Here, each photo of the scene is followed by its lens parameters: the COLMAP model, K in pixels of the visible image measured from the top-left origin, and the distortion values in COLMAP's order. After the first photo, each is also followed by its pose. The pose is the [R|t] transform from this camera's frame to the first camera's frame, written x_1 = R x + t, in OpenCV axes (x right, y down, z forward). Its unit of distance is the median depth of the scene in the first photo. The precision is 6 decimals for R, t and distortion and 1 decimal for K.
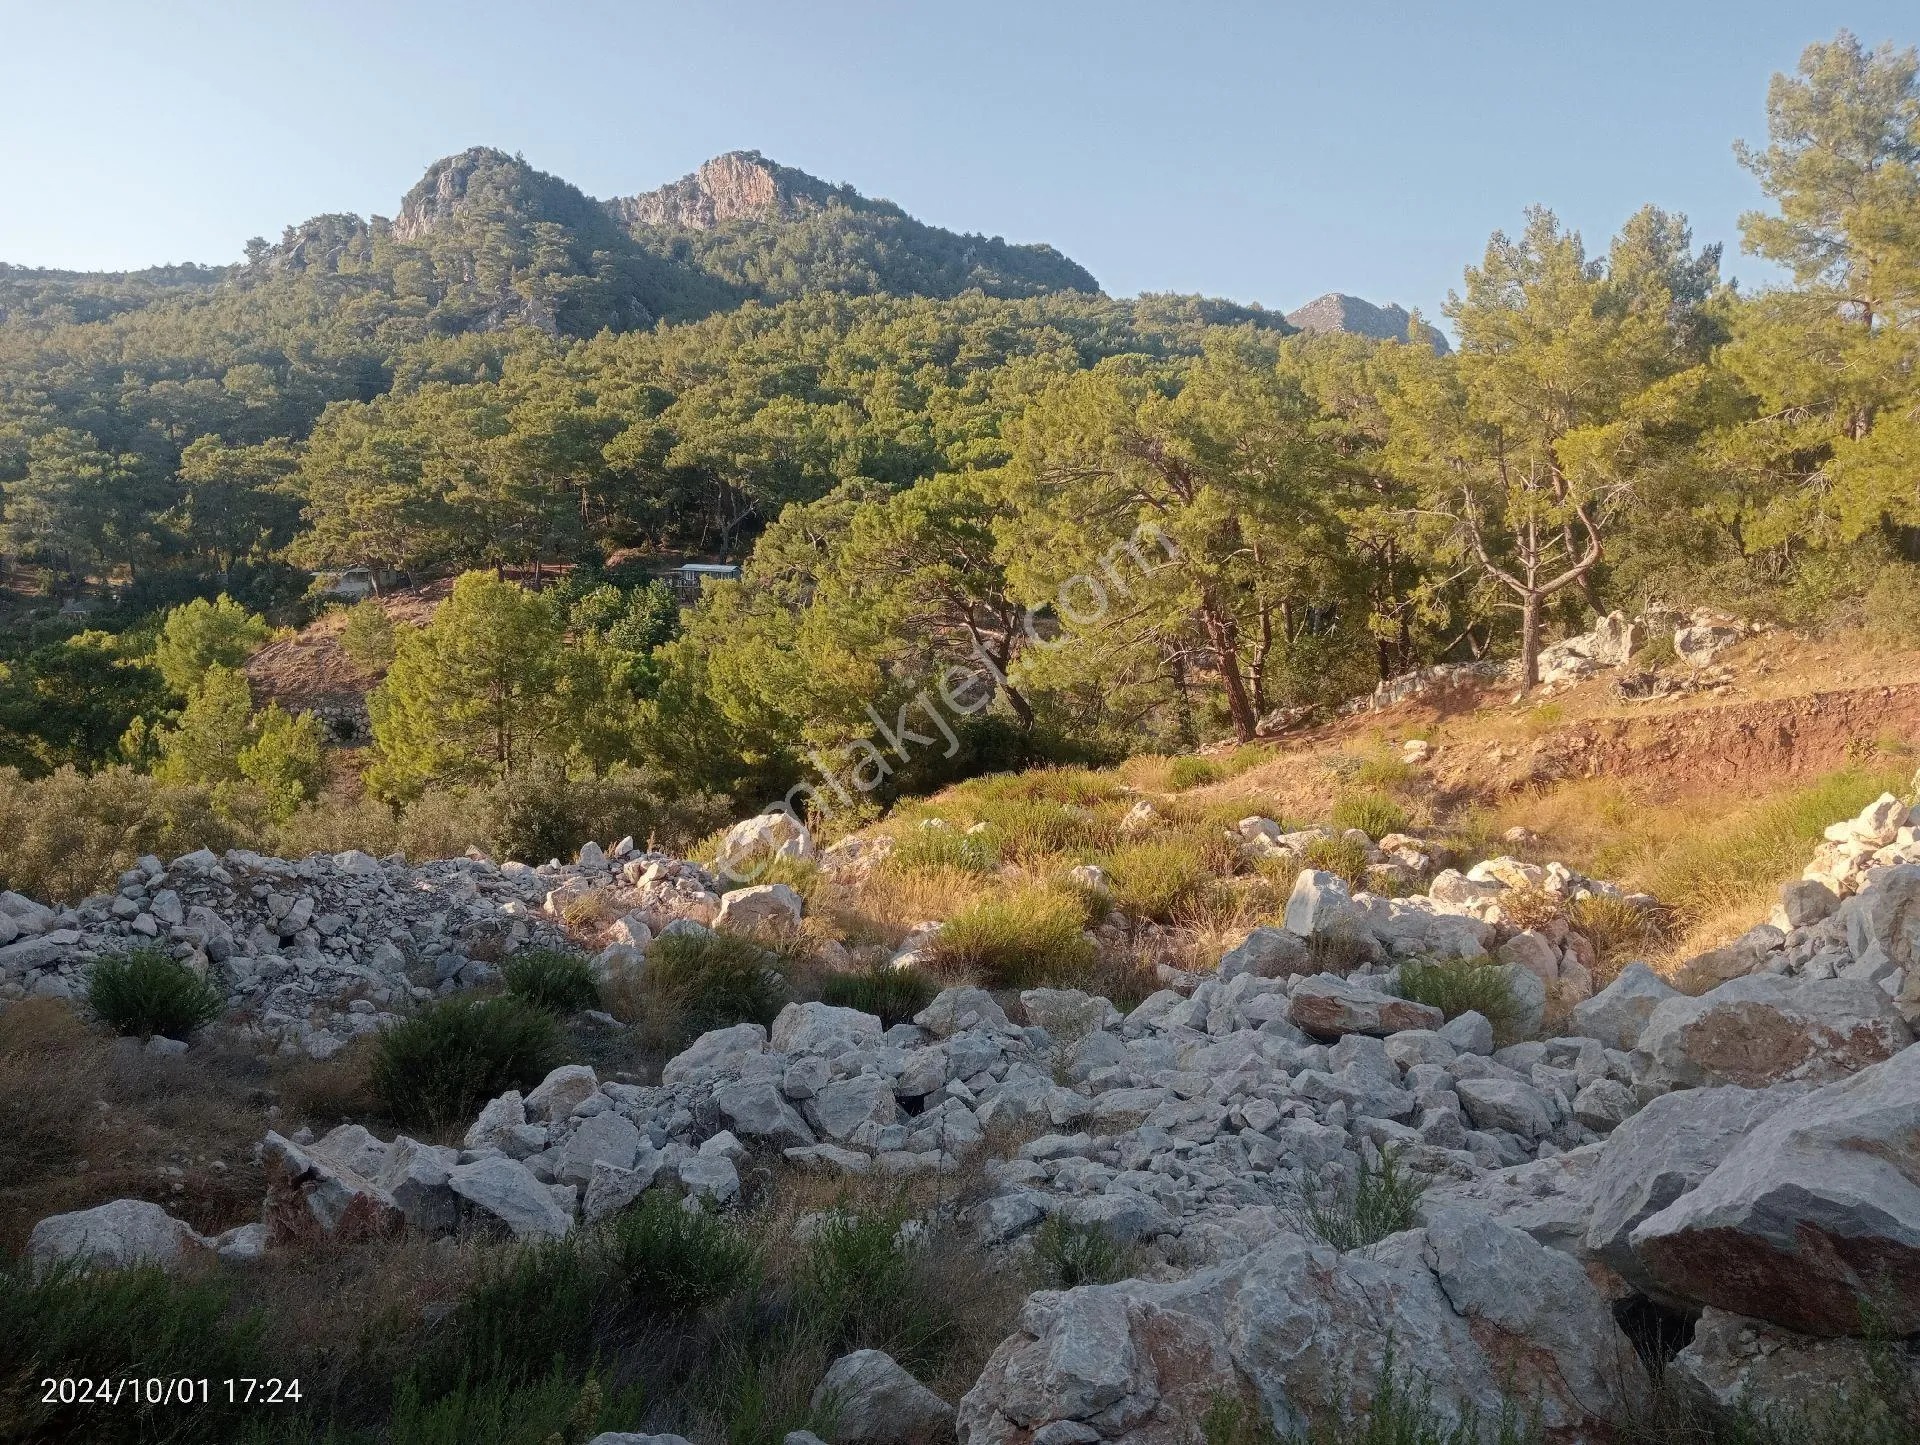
lens RADIAL K [[1505.4, 0, 966.2], [0, 1505.4, 733.6], [0, 0, 1]] dist [0.091178, -0.168370]
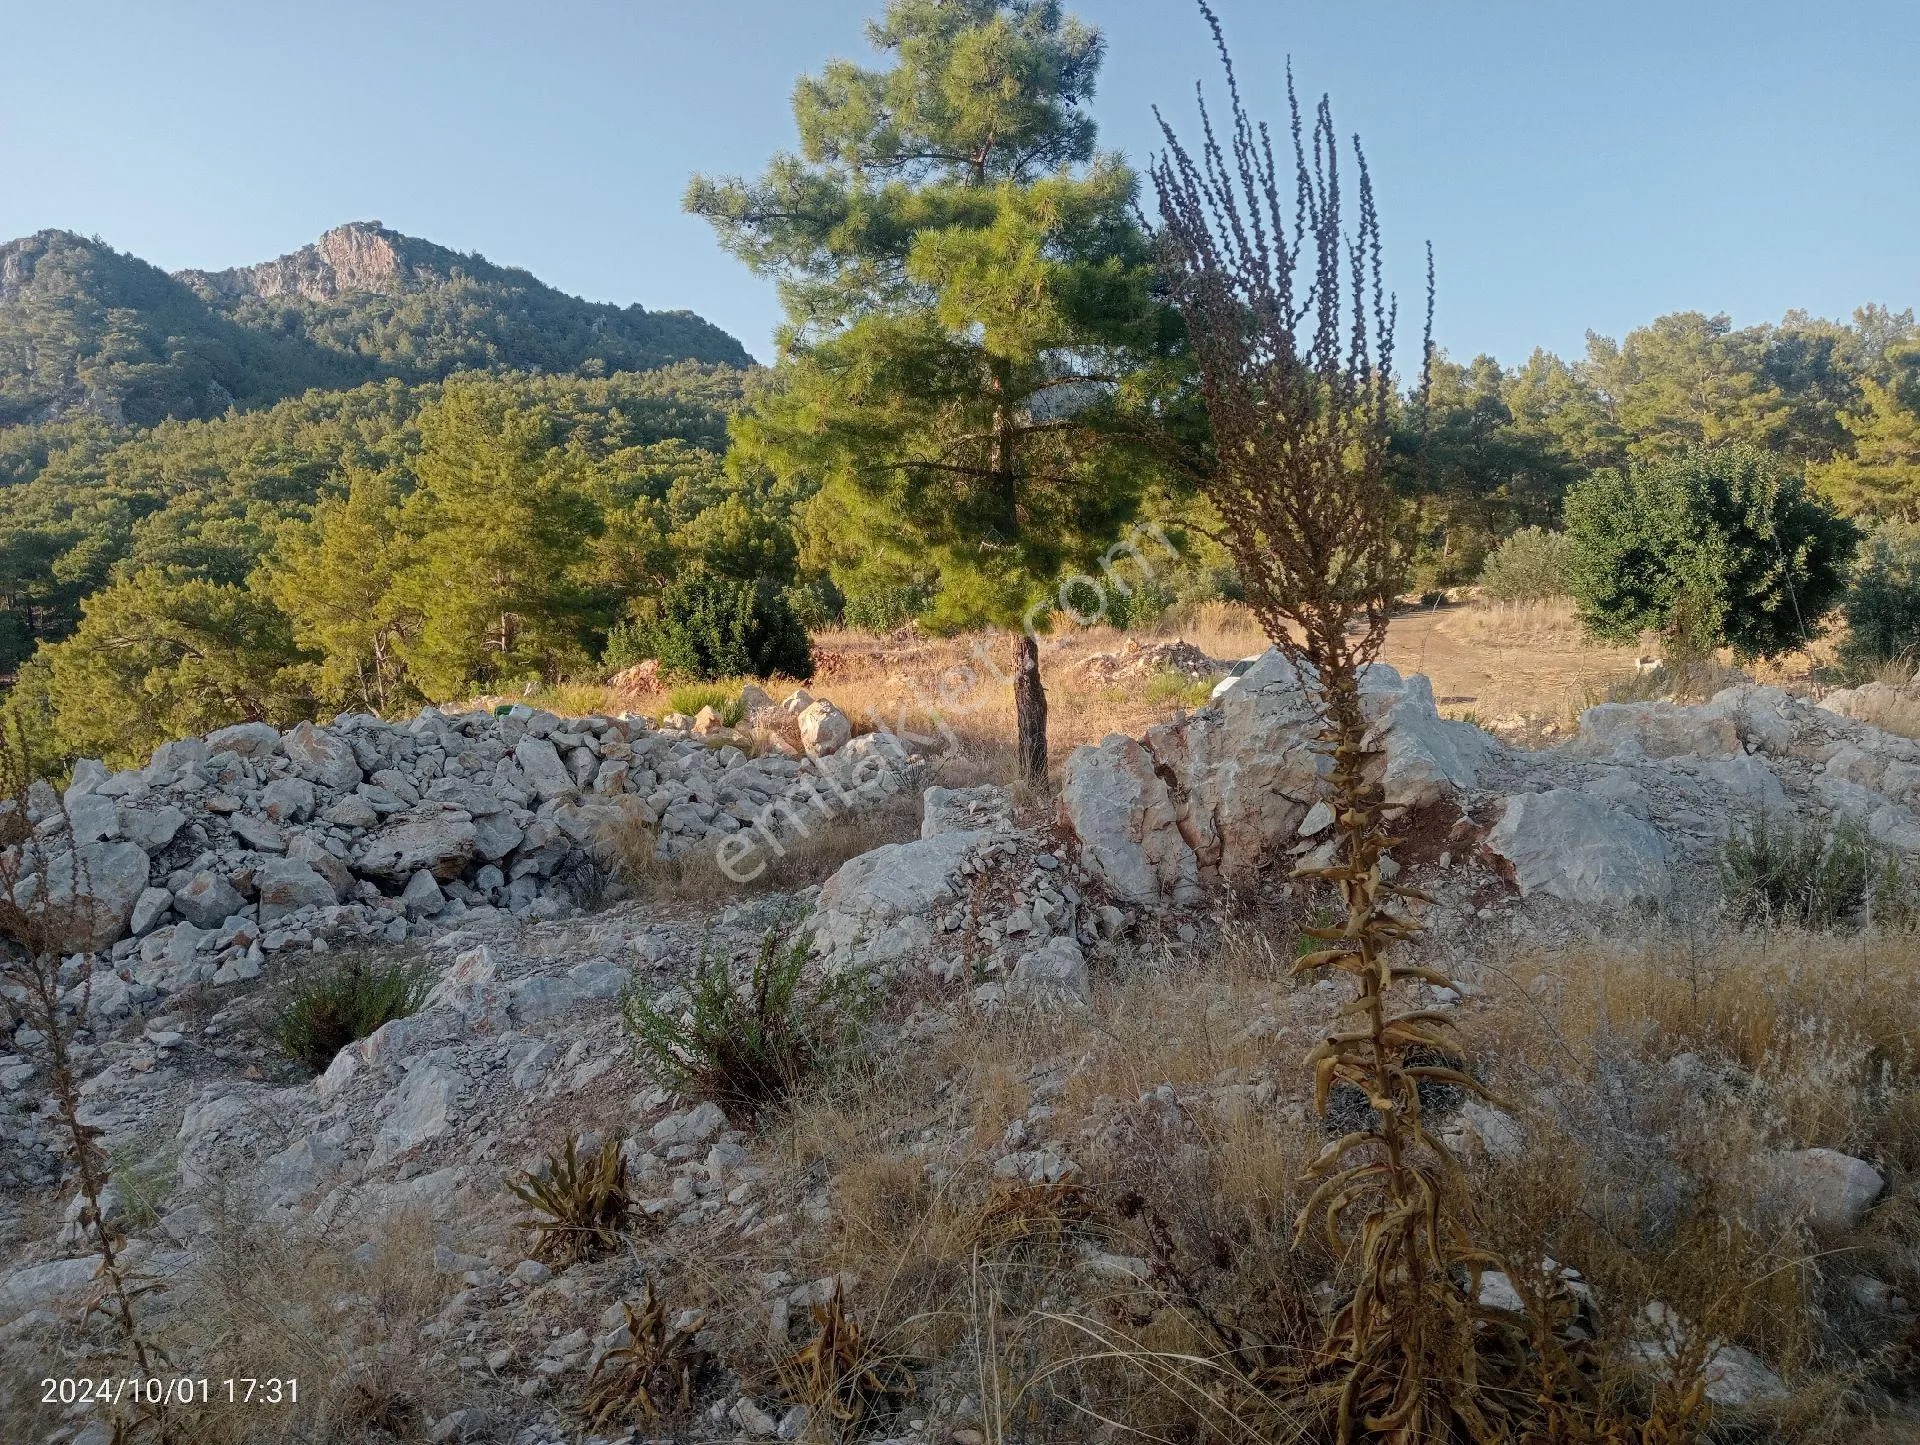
lens RADIAL K [[1505.4, 0, 961.8], [0, 1505.4, 735.0], [0, 0, 1]] dist [0.091178, -0.168370]
pose [[0.982685, -0.055481, 0.176780, 0.208450], [0.060637, 0.997874, -0.023891, -0.003717], [-0.175079, 0.034197, 0.983960, -0.175897]]
